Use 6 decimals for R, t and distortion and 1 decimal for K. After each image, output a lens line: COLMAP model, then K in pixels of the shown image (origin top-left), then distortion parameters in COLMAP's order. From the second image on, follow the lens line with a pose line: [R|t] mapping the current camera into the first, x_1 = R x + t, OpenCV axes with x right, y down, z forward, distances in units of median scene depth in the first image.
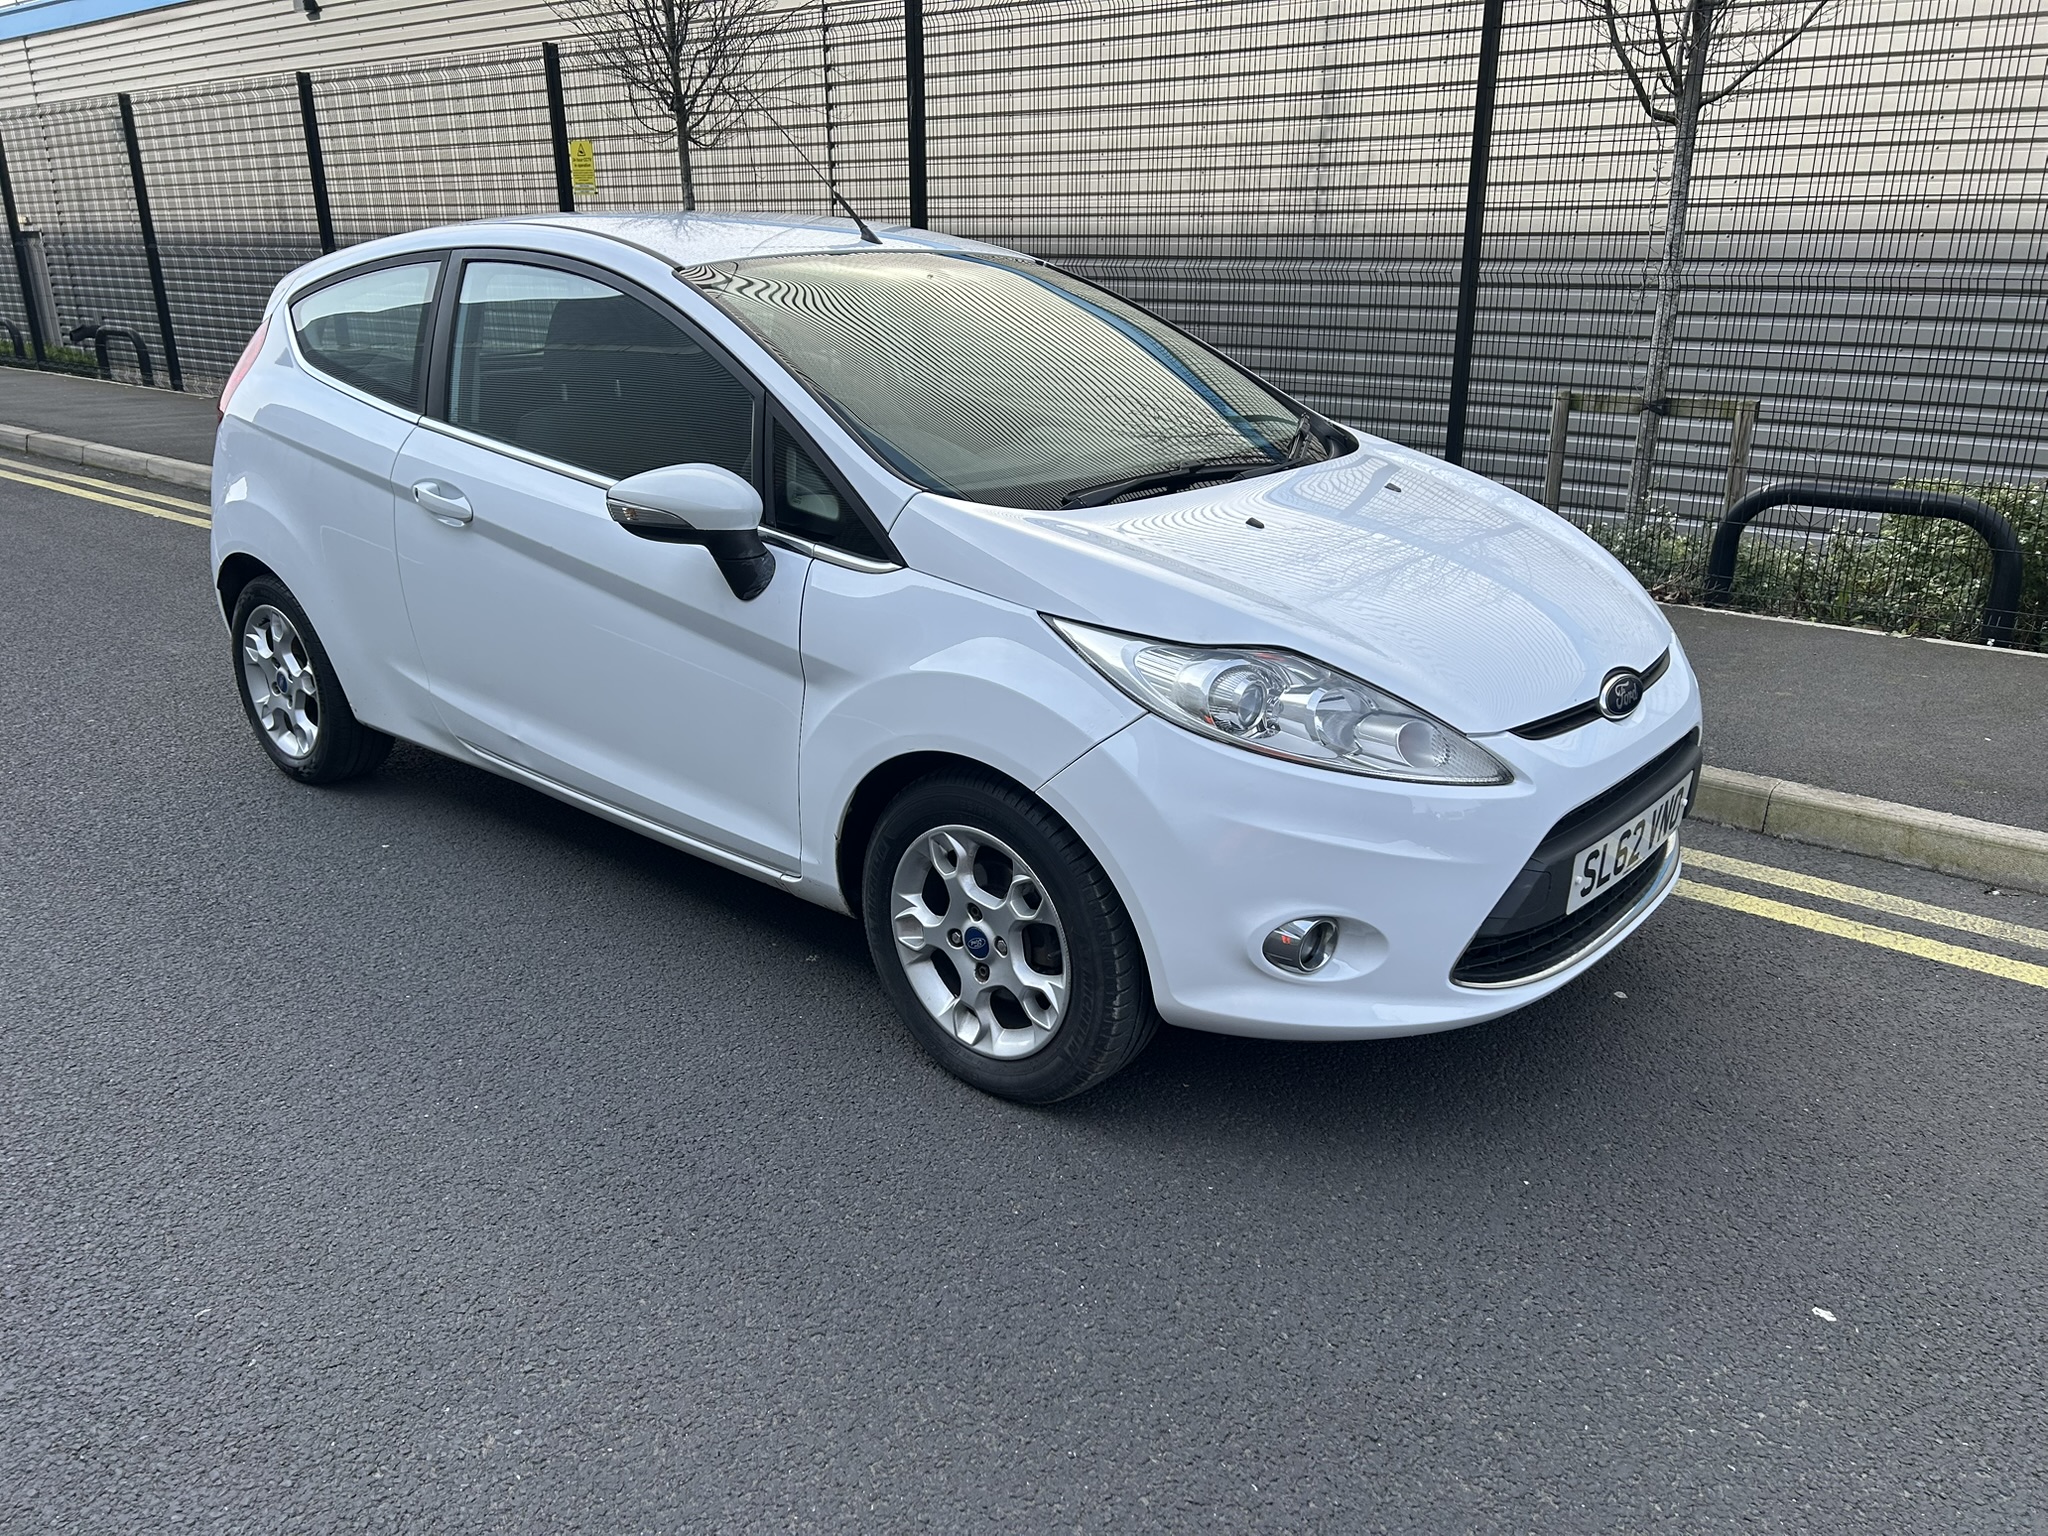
lens RADIAL K [[1541.8, 0, 1030.7], [0, 1541.8, 761.5], [0, 0, 1]] dist [0.114918, -0.162122]
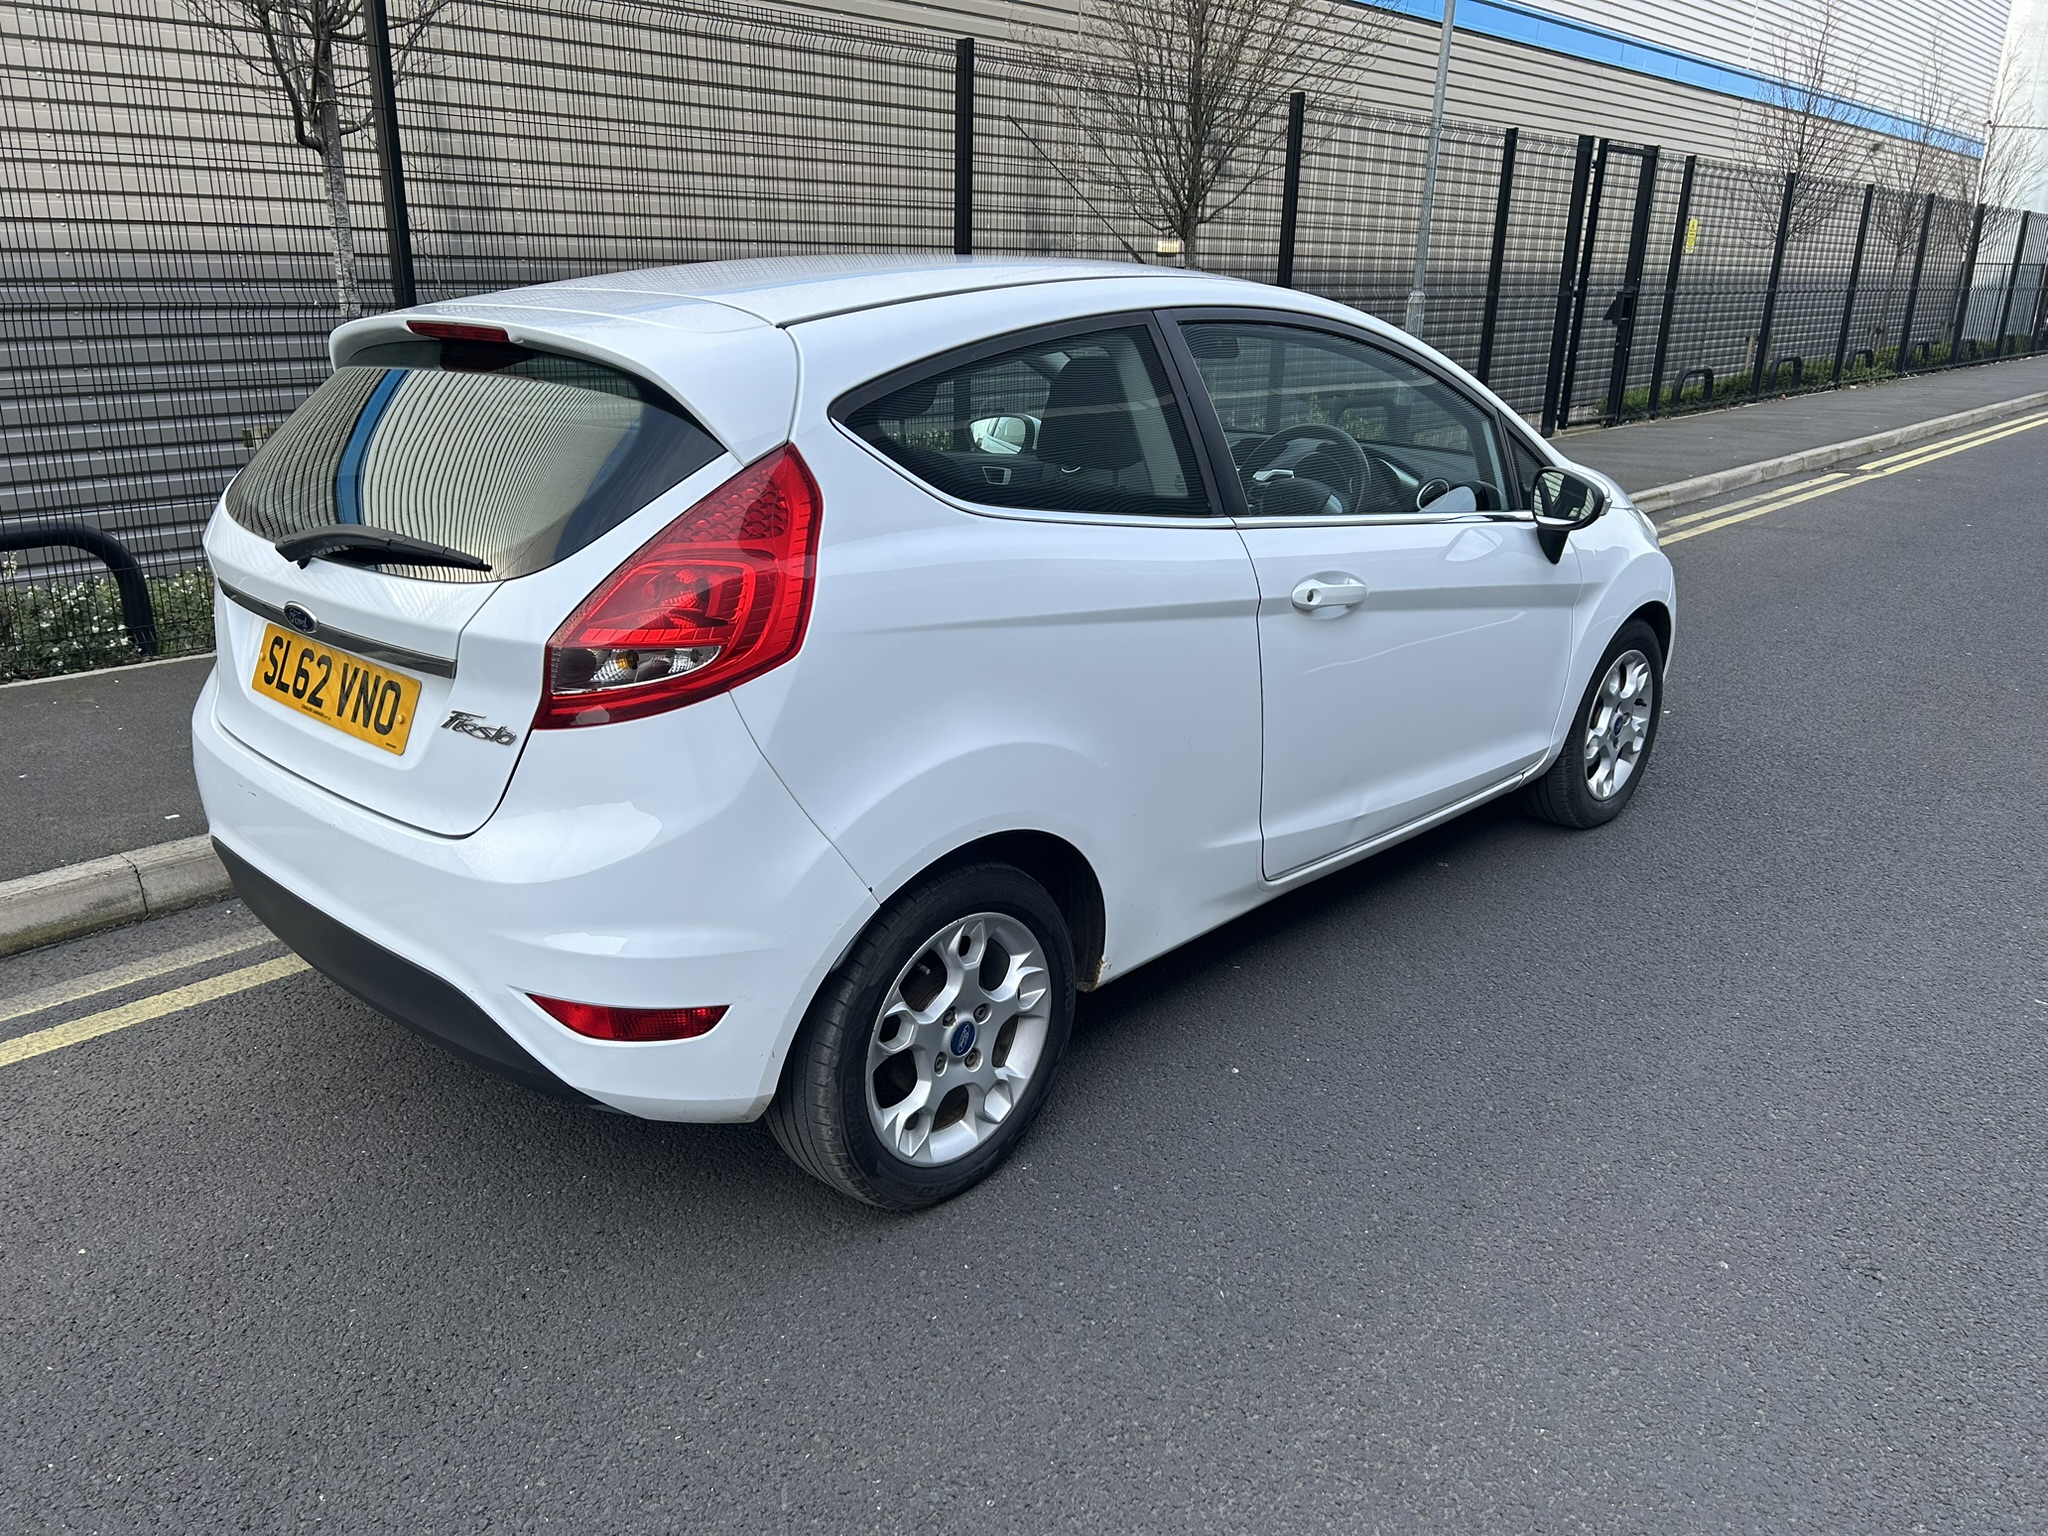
lens RADIAL K [[1541.8, 0, 1030.7], [0, 1541.8, 761.5], [0, 0, 1]] dist [0.114918, -0.162122]
pose [[0.042350, -0.307418, 0.950632, -1.460943], [0.301526, 0.911052, 0.281186, -0.442554], [-0.952517, 0.274732, 0.131278, 1.259851]]
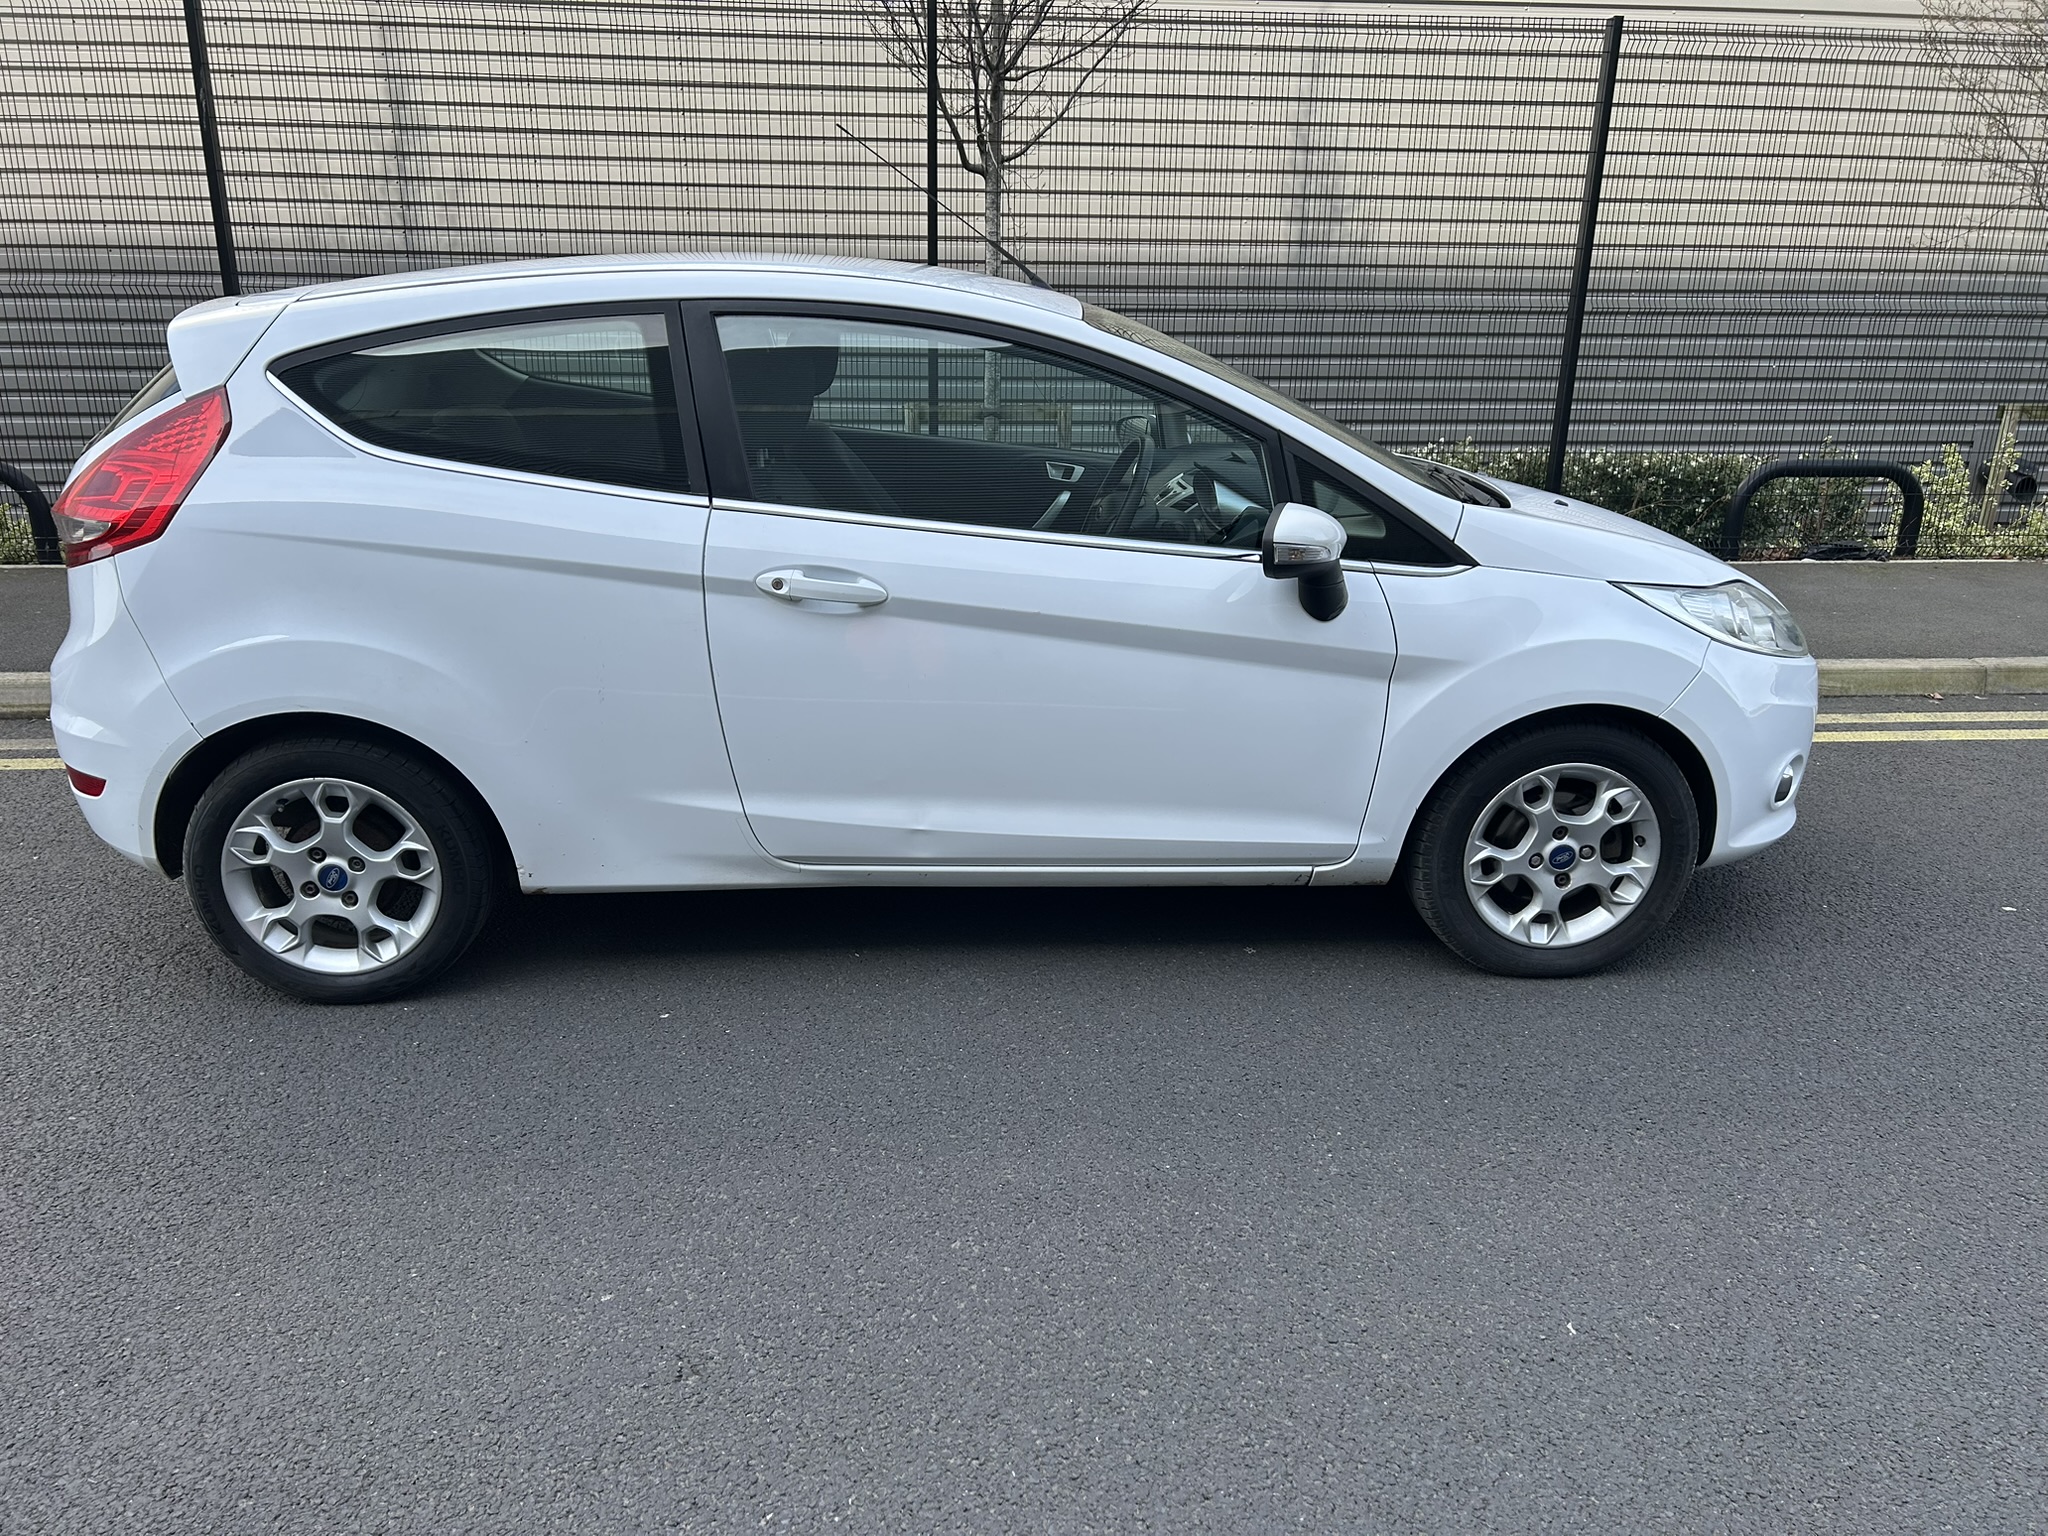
lens RADIAL K [[1541.8, 0, 1030.7], [0, 1541.8, 761.5], [0, 0, 1]] dist [0.114918, -0.162122]
pose [[0.707569, -0.214391, 0.673337, -1.061645], [0.211427, 0.973445, 0.087770, -0.143570], [-0.674274, 0.080258, 0.734107, 0.333819]]
